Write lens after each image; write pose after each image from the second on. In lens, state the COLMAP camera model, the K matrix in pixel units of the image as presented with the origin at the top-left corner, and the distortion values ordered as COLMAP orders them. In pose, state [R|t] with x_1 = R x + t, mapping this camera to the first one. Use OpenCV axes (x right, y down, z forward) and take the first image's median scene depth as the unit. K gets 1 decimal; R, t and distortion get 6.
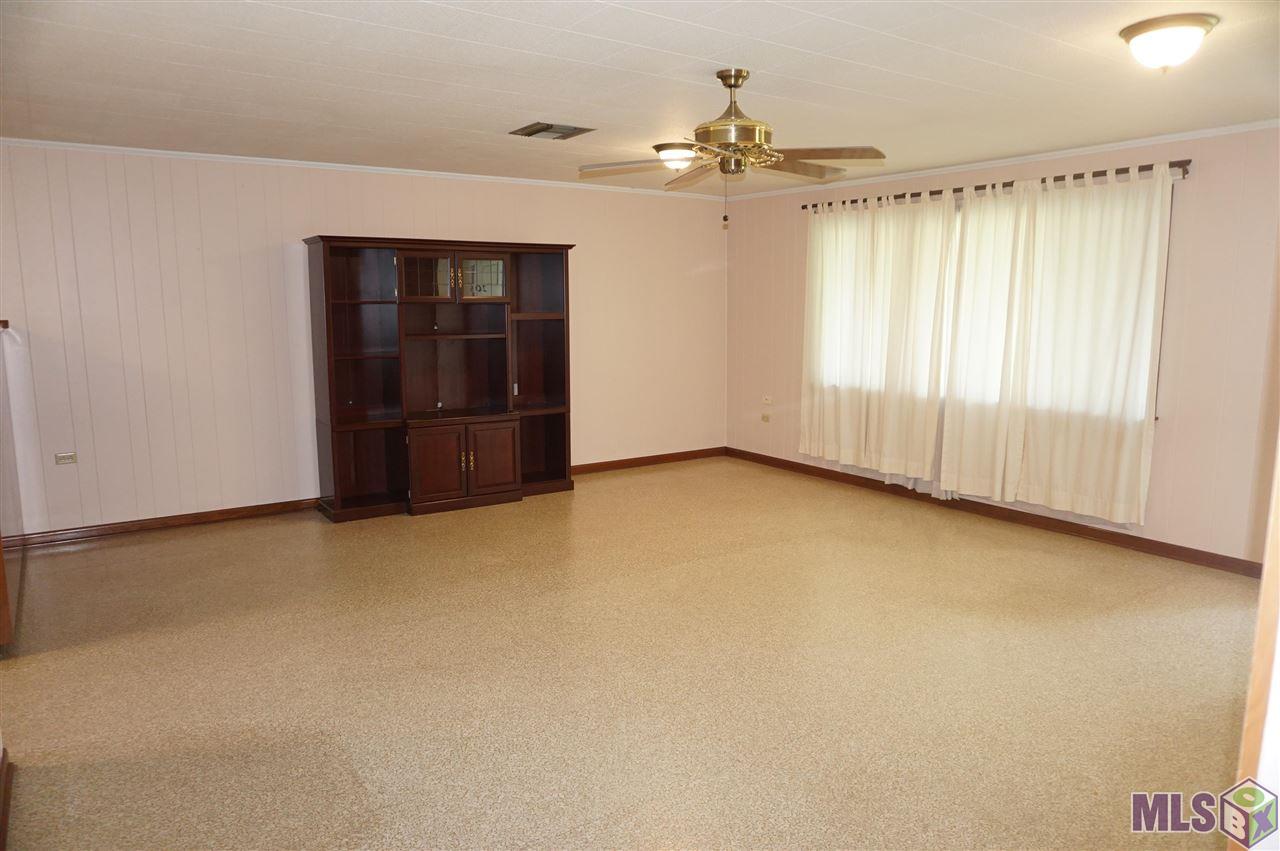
lens RADIAL K [[864.1, 0, 637.4], [0, 864.1, 431.5], [0, 0, 1]] dist [-0.041433, 0.031957]
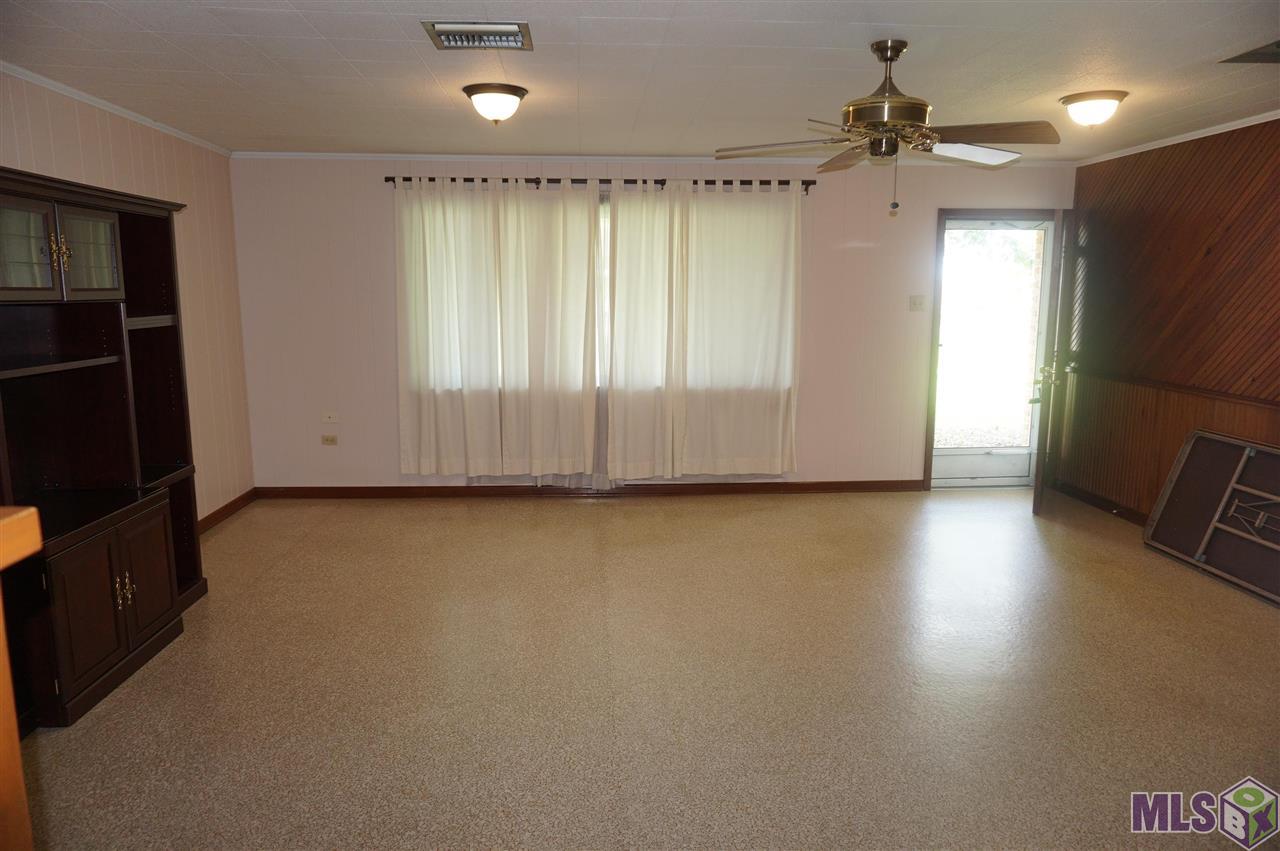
lens RADIAL K [[864.1, 0, 638.7], [0, 864.1, 421.2], [0, 0, 1]] dist [-0.041433, 0.031957]
pose [[0.517006, -0.130236, 0.846016, -0.512942], [0.129064, 0.988919, 0.073362, -0.075017], [-0.846196, 0.071261, 0.528086, 0.469315]]
